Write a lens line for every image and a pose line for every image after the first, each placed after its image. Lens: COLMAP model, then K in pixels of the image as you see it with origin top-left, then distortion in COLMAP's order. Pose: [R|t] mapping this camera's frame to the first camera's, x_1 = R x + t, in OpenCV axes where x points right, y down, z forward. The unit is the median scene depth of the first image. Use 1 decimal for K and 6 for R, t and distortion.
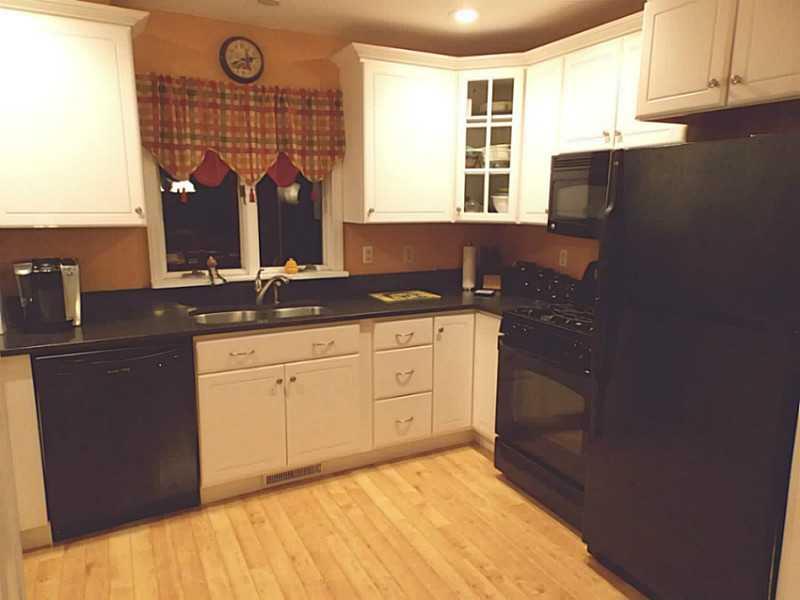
lens RADIAL K [[562.6, 0, 406.4], [0, 562.6, 302.1], [0, 0, 1]] dist [0.030749, -0.002800]
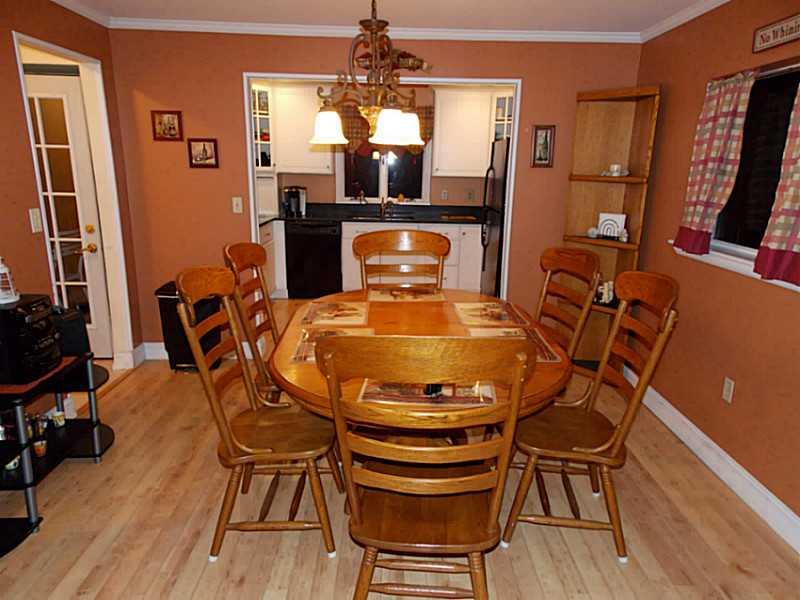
lens RADIAL K [[562.6, 0, 404.2], [0, 562.6, 301.9], [0, 0, 1]] dist [0.030749, -0.002800]
pose [[0.891176, 0.121696, -0.437031, 0.766503], [-0.097565, 0.992219, 0.077344, 0.154753], [0.443043, -0.026288, 0.896115, -0.822751]]
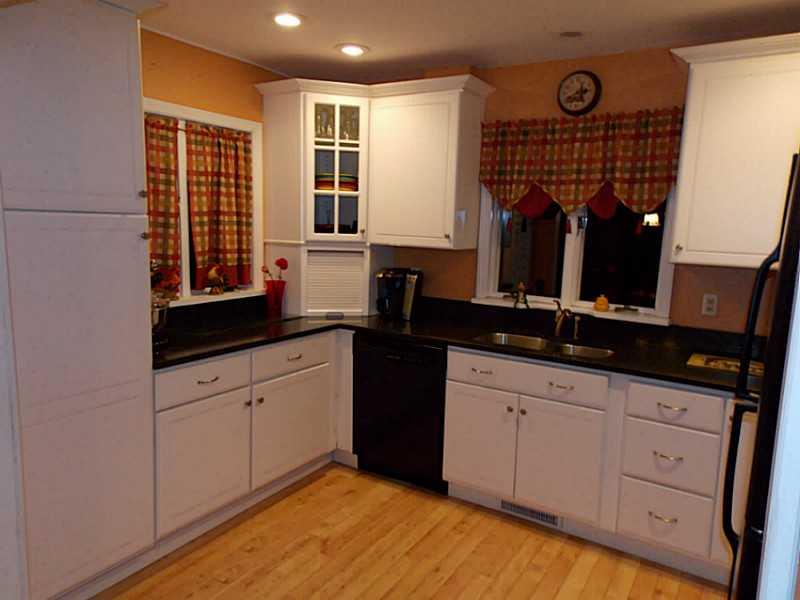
lens RADIAL K [[562.6, 0, 405.5], [0, 562.6, 301.1], [0, 0, 1]] dist [0.030749, -0.002800]
pose [[0.501608, 0.135303, -0.854449, 0.465427], [-0.185474, 0.981546, 0.046546, -0.055182], [0.844979, 0.135130, 0.517446, 0.271087]]
